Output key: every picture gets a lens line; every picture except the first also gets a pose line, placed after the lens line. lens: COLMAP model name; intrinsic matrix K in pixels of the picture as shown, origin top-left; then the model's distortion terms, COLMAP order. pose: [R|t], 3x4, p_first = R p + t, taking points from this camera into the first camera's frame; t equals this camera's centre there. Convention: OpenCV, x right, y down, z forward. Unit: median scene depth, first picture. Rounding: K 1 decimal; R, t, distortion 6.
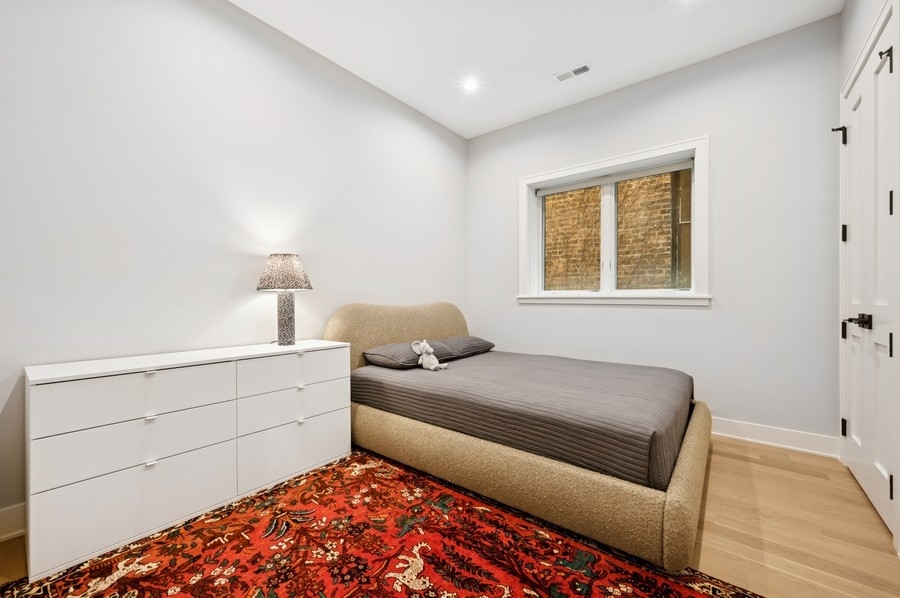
lens RADIAL K [[354.8, 0, 451.9], [0, 354.8, 300.3], [0, 0, 1]] dist [-0.000267, -0.000122]
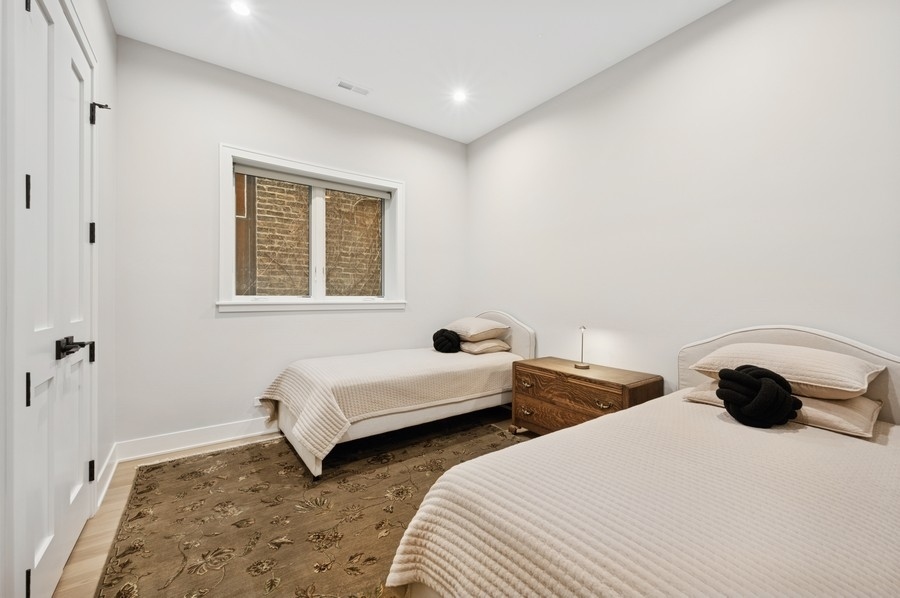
lens RADIAL K [[354.8, 0, 451.9], [0, 354.8, 300.3], [0, 0, 1]] dist [-0.000267, -0.000122]
pose [[0.273572, 0.004355, 0.961842, -0.395771], [0.015307, 0.999843, -0.008881, -0.003057], [-0.961730, 0.017153, 0.273463, 0.373223]]
